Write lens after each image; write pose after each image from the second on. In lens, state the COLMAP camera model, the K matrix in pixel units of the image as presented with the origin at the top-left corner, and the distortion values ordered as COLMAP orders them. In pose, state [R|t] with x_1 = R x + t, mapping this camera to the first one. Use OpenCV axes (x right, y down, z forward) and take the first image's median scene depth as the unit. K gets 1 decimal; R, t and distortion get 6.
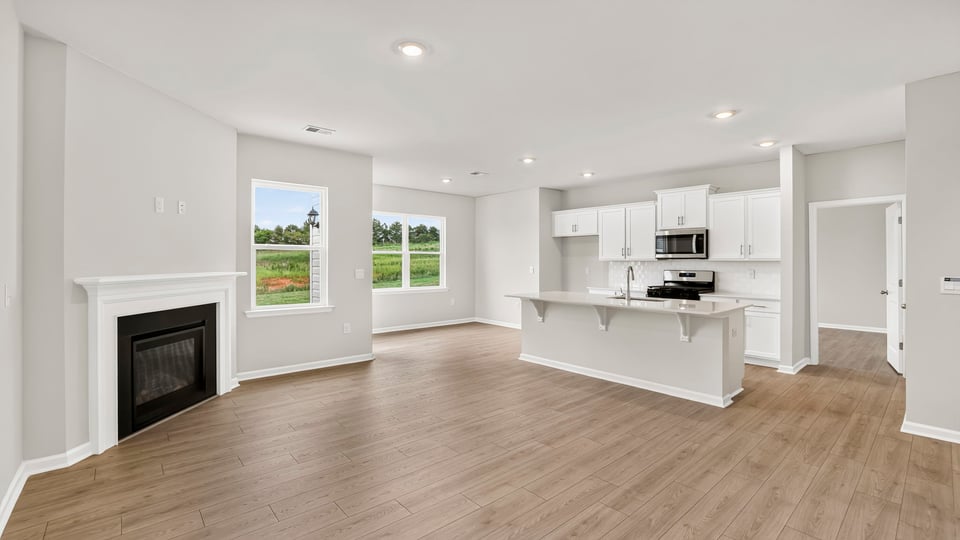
lens RADIAL K [[422.8, 0, 470.6], [0, 422.8, 258.8], [0, 0, 1]] dist [-0.021572, 0.000660]
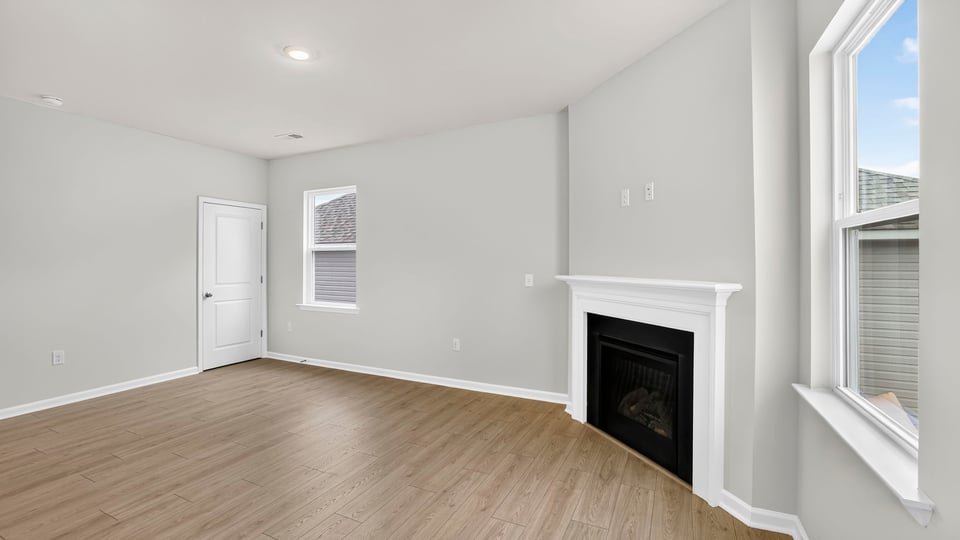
lens RADIAL K [[422.8, 0, 470.6], [0, 422.8, 258.8], [0, 0, 1]] dist [-0.021572, 0.000660]
pose [[-0.921626, -0.007109, -0.388014, -0.113780], [-0.001385, 0.999886, -0.015028, 0.013543], [0.388076, -0.013312, -0.921531, 1.872493]]
